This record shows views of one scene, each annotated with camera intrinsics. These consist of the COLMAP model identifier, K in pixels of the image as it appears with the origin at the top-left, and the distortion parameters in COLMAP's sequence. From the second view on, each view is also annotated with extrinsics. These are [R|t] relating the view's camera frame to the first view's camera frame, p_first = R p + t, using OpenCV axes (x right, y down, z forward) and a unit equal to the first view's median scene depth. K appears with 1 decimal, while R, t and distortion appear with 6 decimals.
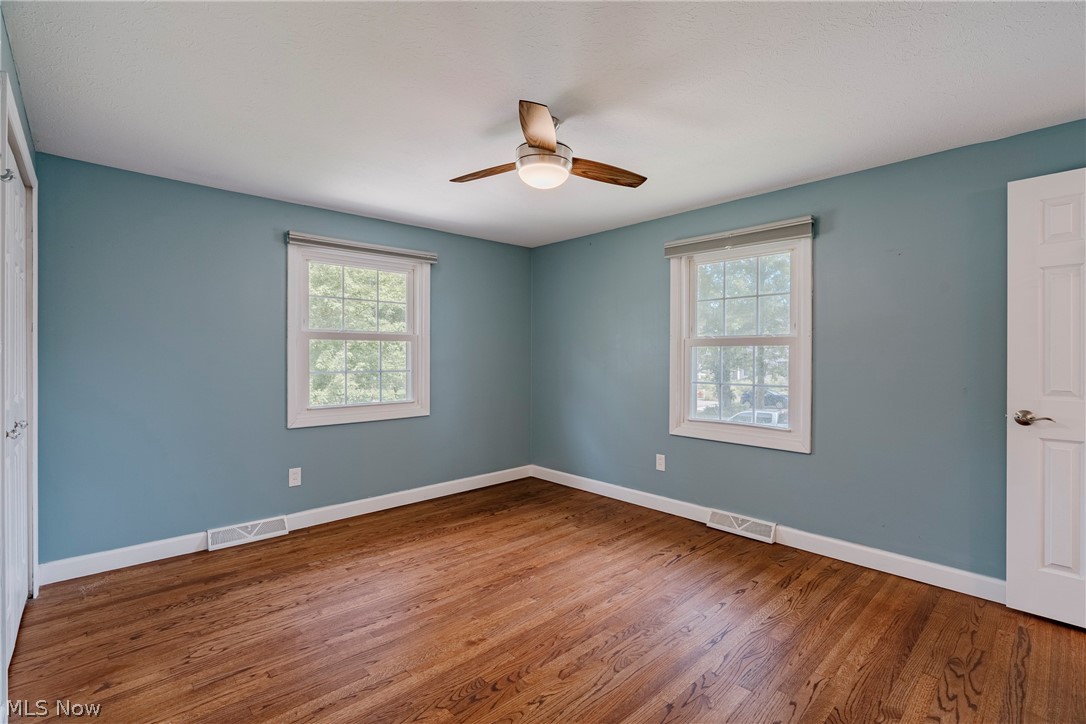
lens RADIAL K [[496.2, 0, 545.8], [0, 496.2, 356.4], [0, 0, 1]] dist [-0.007383, 0.002160]
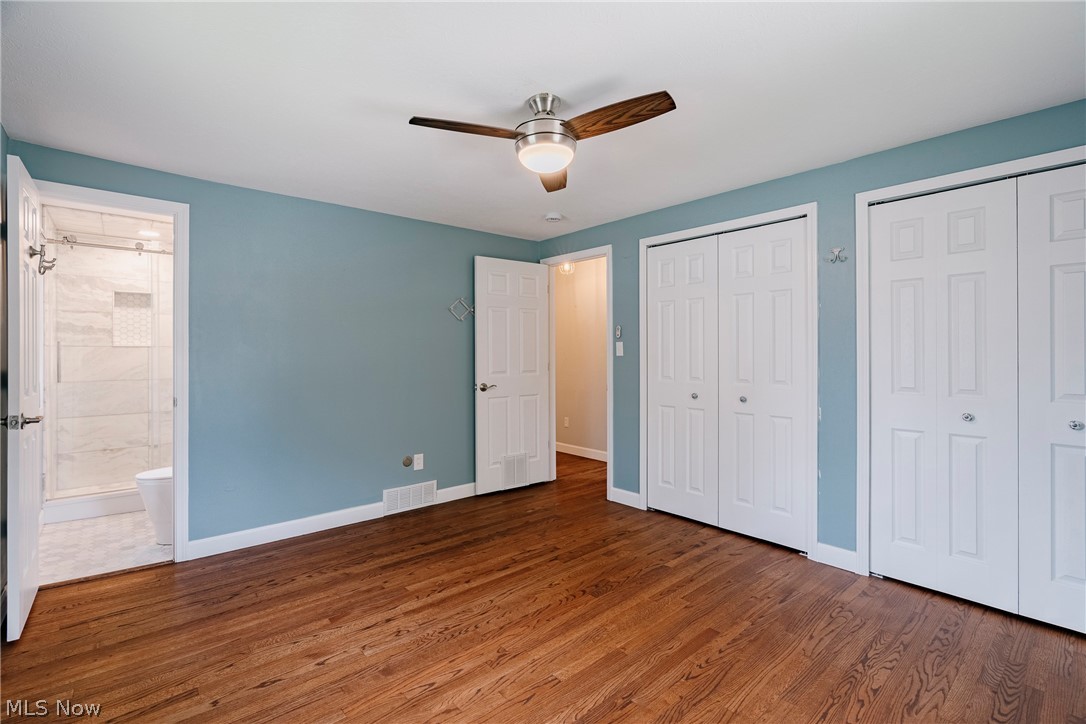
lens RADIAL K [[496.2, 0, 545.8], [0, 496.2, 356.4], [0, 0, 1]] dist [-0.007383, 0.002160]
pose [[-0.999112, -0.002069, 0.042084, -0.044634], [-0.001771, 0.999973, 0.007108, -0.004835], [-0.042098, 0.007028, -0.999089, 1.978333]]
